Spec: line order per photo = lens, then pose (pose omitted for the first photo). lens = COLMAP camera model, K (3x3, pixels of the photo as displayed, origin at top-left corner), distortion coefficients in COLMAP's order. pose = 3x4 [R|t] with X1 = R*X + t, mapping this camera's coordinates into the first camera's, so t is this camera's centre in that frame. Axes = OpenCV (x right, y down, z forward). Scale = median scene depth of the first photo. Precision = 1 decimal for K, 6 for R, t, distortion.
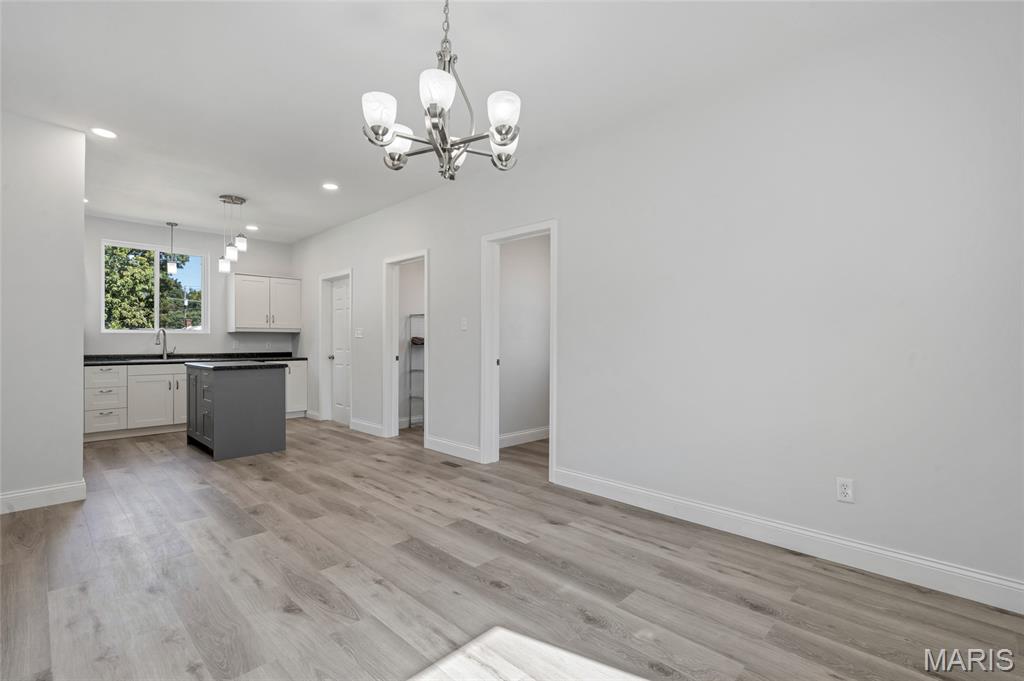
lens RADIAL K [[468.3, 0, 511.8], [0, 468.3, 340.9], [0, 0, 1]] dist [0.001185, -0.000072]
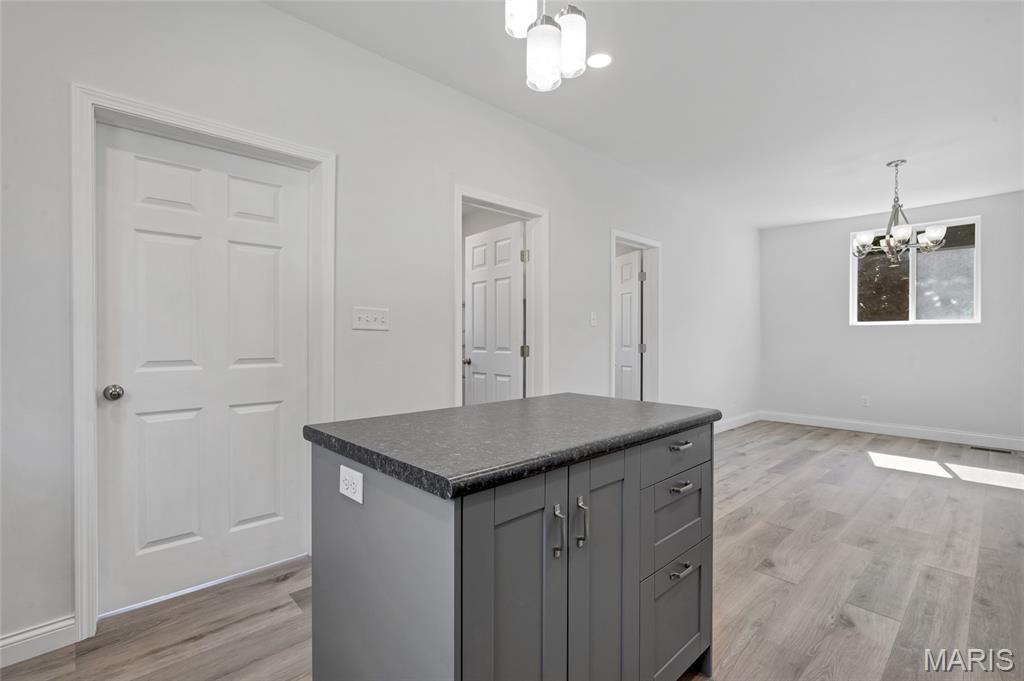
lens RADIAL K [[468.3, 0, 513.5], [0, 468.3, 341.0], [0, 0, 1]] dist [0.001185, -0.000072]
pose [[0.033678, -0.002367, 0.999430, -1.404263], [0.001519, 0.999996, 0.002317, 0.005210], [-0.999432, 0.001440, 0.033682, 1.609379]]
